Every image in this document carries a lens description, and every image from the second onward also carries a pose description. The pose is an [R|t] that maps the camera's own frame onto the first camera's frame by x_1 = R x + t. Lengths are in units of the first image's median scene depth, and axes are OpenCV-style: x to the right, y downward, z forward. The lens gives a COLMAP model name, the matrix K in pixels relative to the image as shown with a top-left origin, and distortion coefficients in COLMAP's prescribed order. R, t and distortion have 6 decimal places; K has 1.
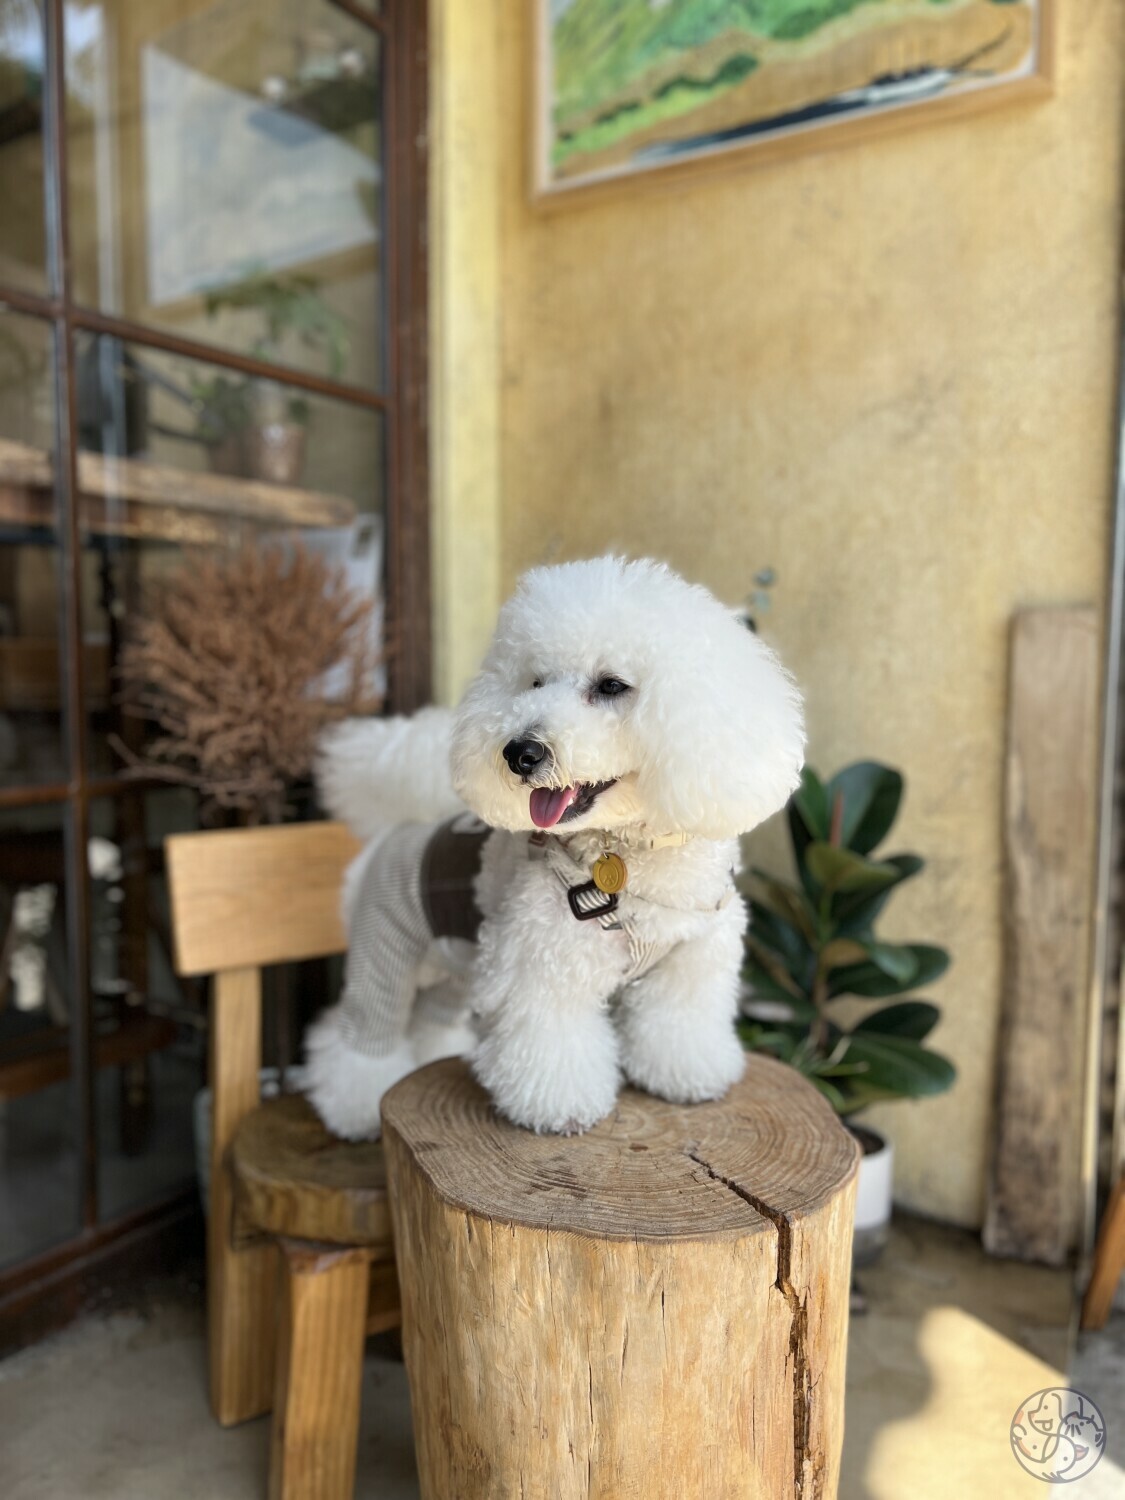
lens RADIAL K [[1129.8, 0, 561.3], [0, 1129.8, 751.7], [0, 0, 1]] dist [0.001893, 0.000494]
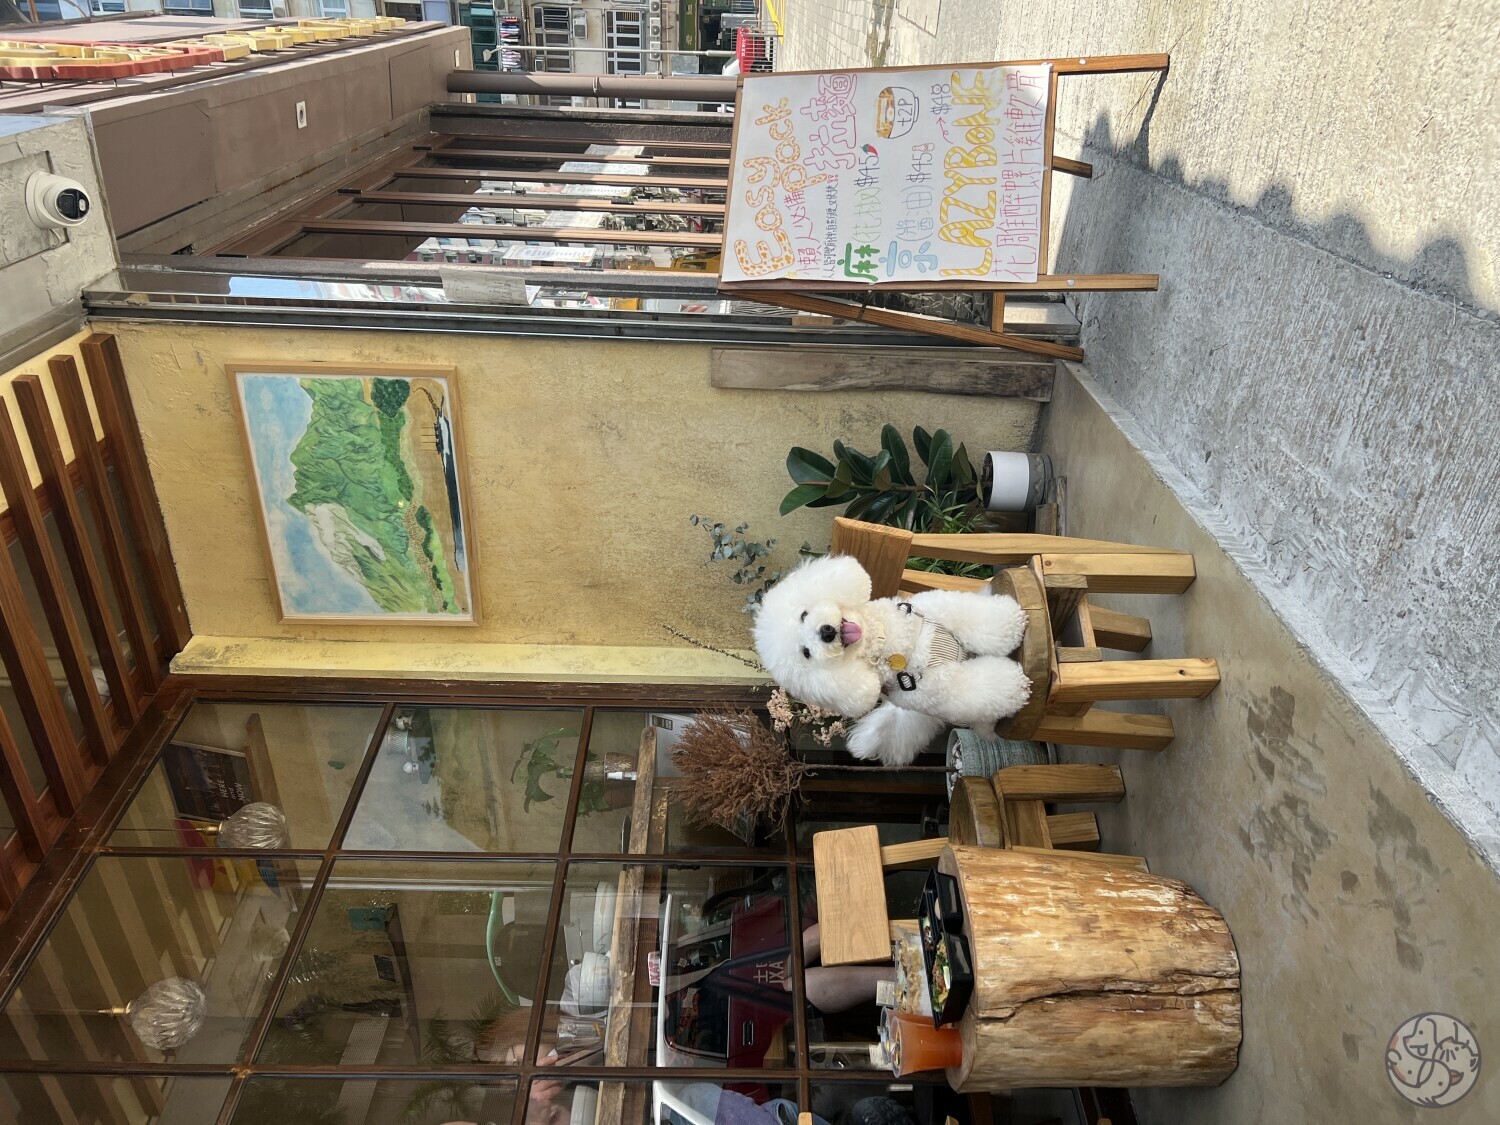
lens RADIAL K [[1129.8, 0, 749.9], [0, 1129.8, 561.2], [0, 0, 1]] dist [0.001893, 0.000494]
pose [[0.020376, -0.999783, 0.004413, 0.086940], [0.998234, 0.020098, -0.055894, 0.051068], [0.055793, 0.005544, 0.998427, -0.880384]]
